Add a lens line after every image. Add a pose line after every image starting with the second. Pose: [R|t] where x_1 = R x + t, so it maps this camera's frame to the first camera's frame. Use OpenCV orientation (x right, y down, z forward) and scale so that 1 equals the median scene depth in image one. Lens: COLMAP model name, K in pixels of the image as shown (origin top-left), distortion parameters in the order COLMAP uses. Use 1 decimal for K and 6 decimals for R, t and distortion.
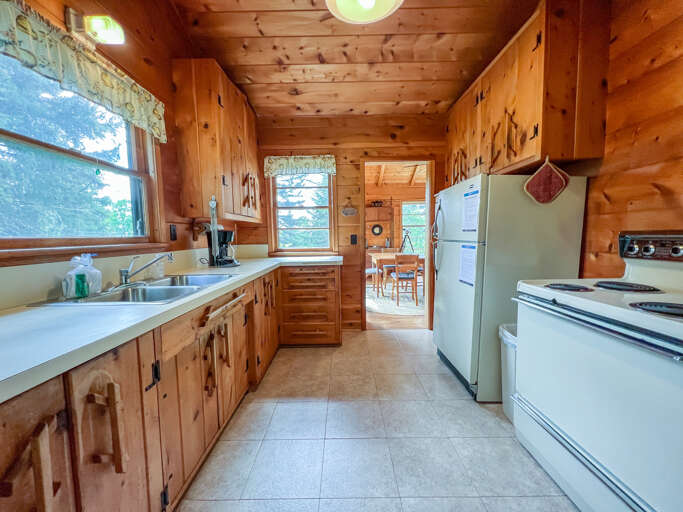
lens RADIAL K [[272.5, 0, 343.1], [0, 272.5, 257.7], [0, 0, 1]] dist [-0.002611, 0.000051]
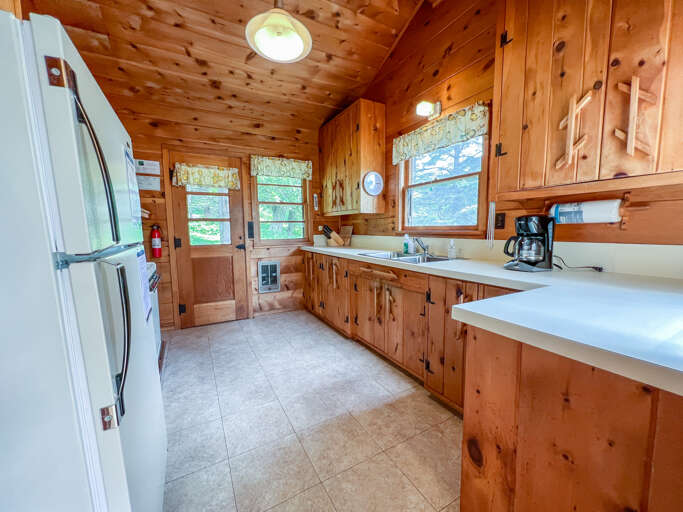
lens RADIAL K [[272.5, 0, 342.1], [0, 272.5, 257.5], [0, 0, 1]] dist [-0.002611, 0.000051]
pose [[-0.875809, 0.069337, -0.477652, 0.340196], [-0.020445, 0.983410, 0.180240, -0.128841], [0.482225, 0.167621, -0.859862, 1.587297]]
